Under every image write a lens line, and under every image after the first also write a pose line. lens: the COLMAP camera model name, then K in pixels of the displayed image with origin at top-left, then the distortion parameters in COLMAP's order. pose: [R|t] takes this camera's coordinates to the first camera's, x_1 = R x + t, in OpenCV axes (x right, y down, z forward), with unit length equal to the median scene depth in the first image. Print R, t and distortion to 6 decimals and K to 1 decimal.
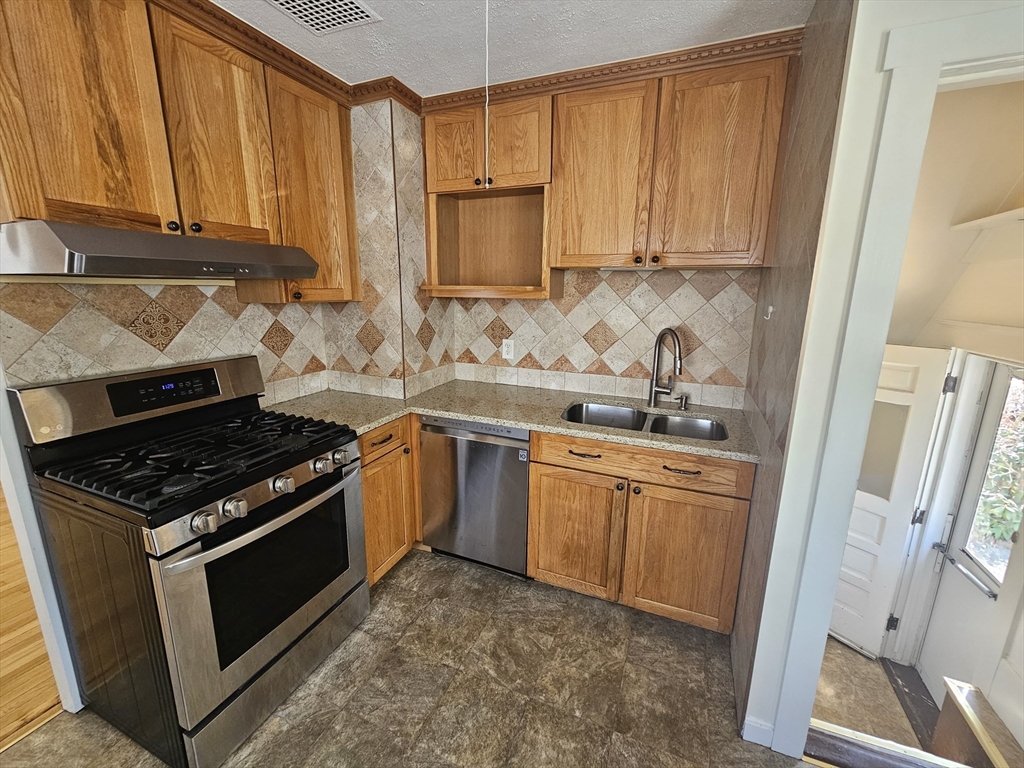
lens RADIAL K [[420.3, 0, 512.8], [0, 420.3, 380.1], [0, 0, 1]] dist [-0.001528, 0.000924]
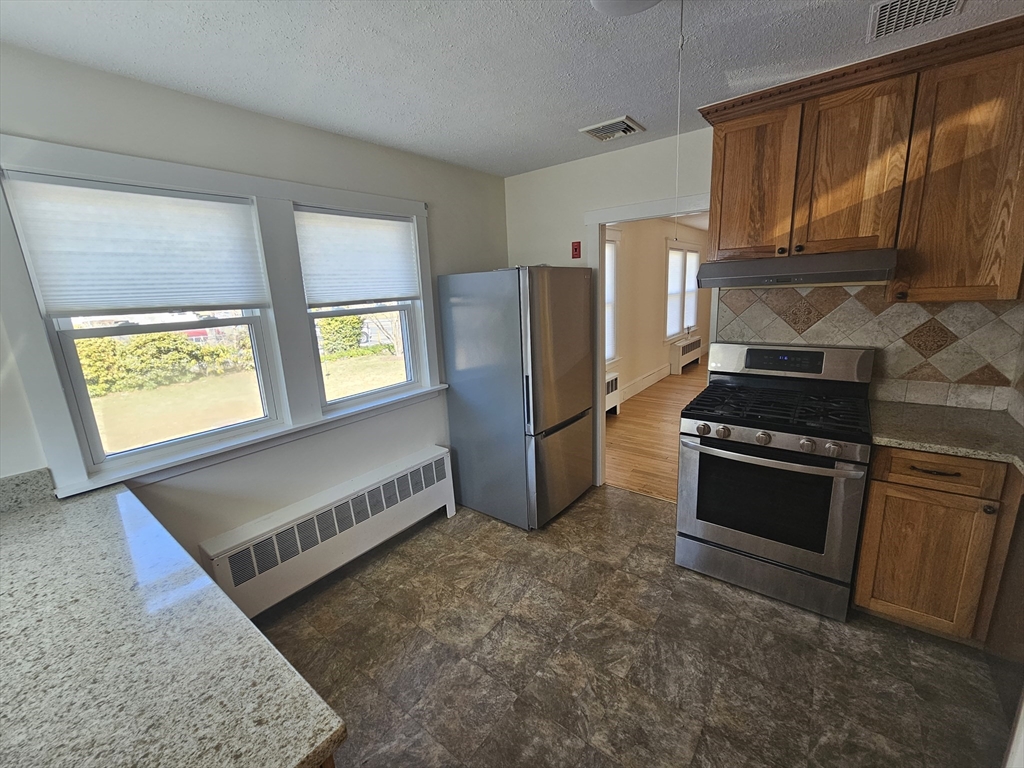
lens RADIAL K [[421.9, 0, 511.0], [0, 421.9, 380.5], [0, 0, 1]] dist [-0.000209, -0.000528]
pose [[-0.267181, 0.209725, -0.940547, 0.659400], [-0.160770, 0.952649, 0.258094, -0.107988], [0.950141, 0.220169, -0.220813, 0.351366]]
